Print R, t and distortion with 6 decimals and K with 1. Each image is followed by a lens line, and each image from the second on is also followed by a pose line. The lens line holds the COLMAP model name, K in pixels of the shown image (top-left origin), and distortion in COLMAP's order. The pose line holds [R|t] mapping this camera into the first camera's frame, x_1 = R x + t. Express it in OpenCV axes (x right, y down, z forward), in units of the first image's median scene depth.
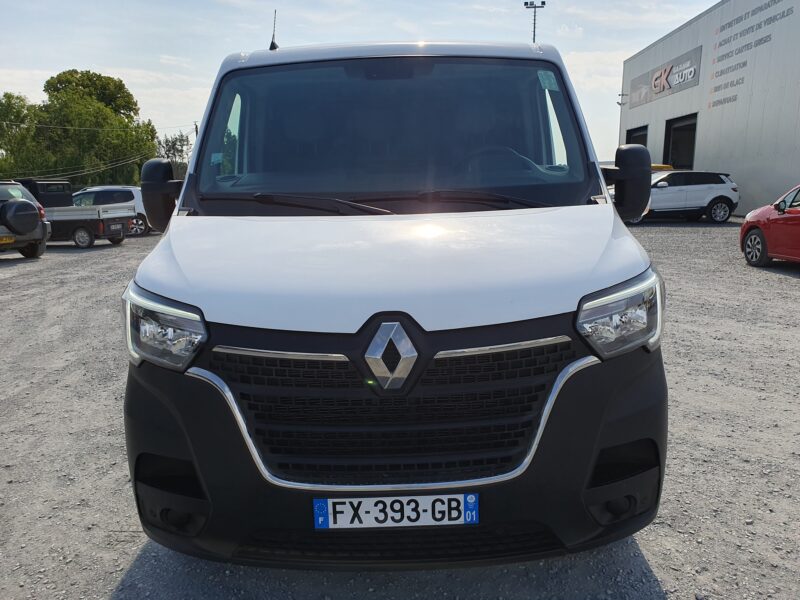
lens RADIAL K [[617.6, 0, 400.0], [0, 617.6, 300.0], [0, 0, 1]] dist [0.003927, -0.002259]
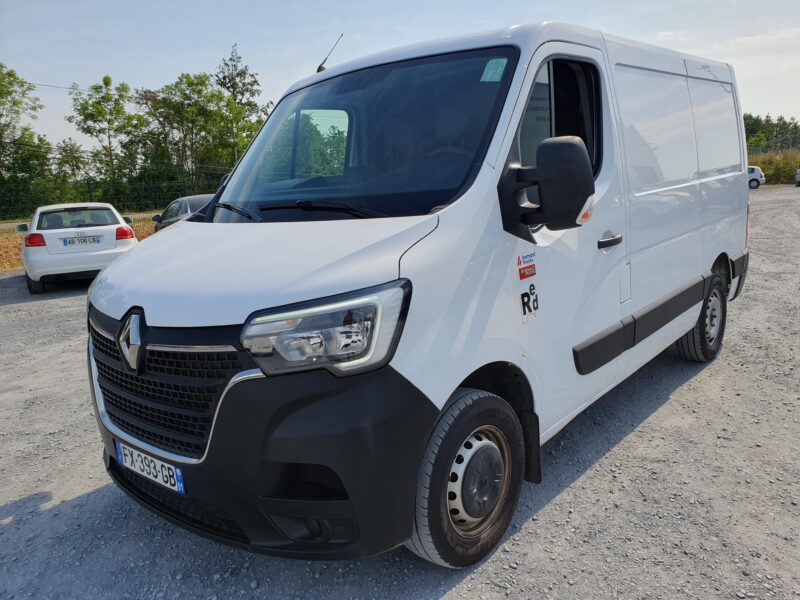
lens RADIAL K [[617.6, 0, 400.0], [0, 617.6, 300.0], [0, 0, 1]] dist [0.003927, -0.002259]
pose [[0.760027, 0.093659, -0.643107, 1.154044], [-0.063532, 0.995529, 0.069902, -0.112204], [0.646779, -0.012269, 0.762579, 0.379161]]
